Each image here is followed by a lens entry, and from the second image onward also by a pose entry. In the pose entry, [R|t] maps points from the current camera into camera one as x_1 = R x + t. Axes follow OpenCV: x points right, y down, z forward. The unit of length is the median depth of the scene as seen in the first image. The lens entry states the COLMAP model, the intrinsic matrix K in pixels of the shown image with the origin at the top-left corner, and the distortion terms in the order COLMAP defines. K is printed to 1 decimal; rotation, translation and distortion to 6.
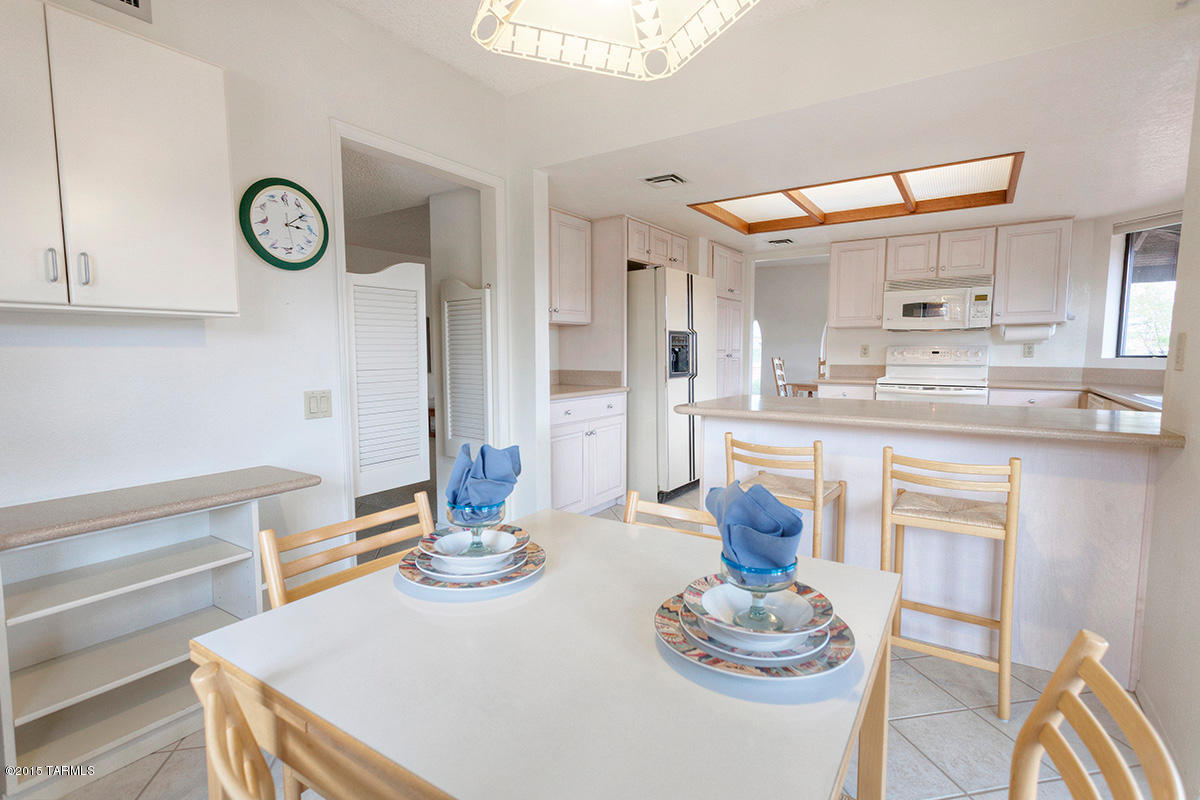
lens RADIAL K [[572.2, 0, 594.5], [0, 572.2, 399.9], [0, 0, 1]] dist [0.004314, 0.000866]
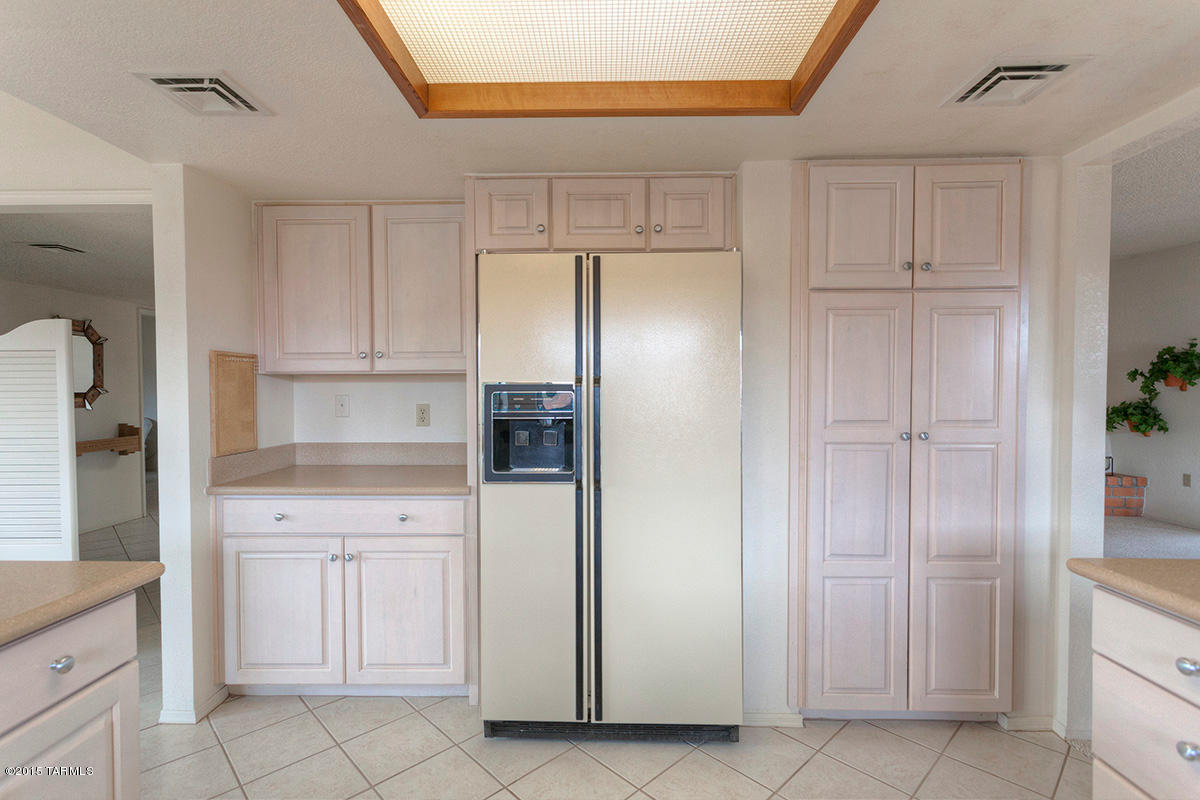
lens RADIAL K [[572.2, 0, 594.5], [0, 572.2, 399.9], [0, 0, 1]] dist [0.004314, 0.000866]
pose [[0.532570, 0.018617, -0.846181, 0.590193], [-0.073897, 0.996963, -0.024575, -0.102804], [0.843154, 0.075619, 0.532329, 0.825866]]
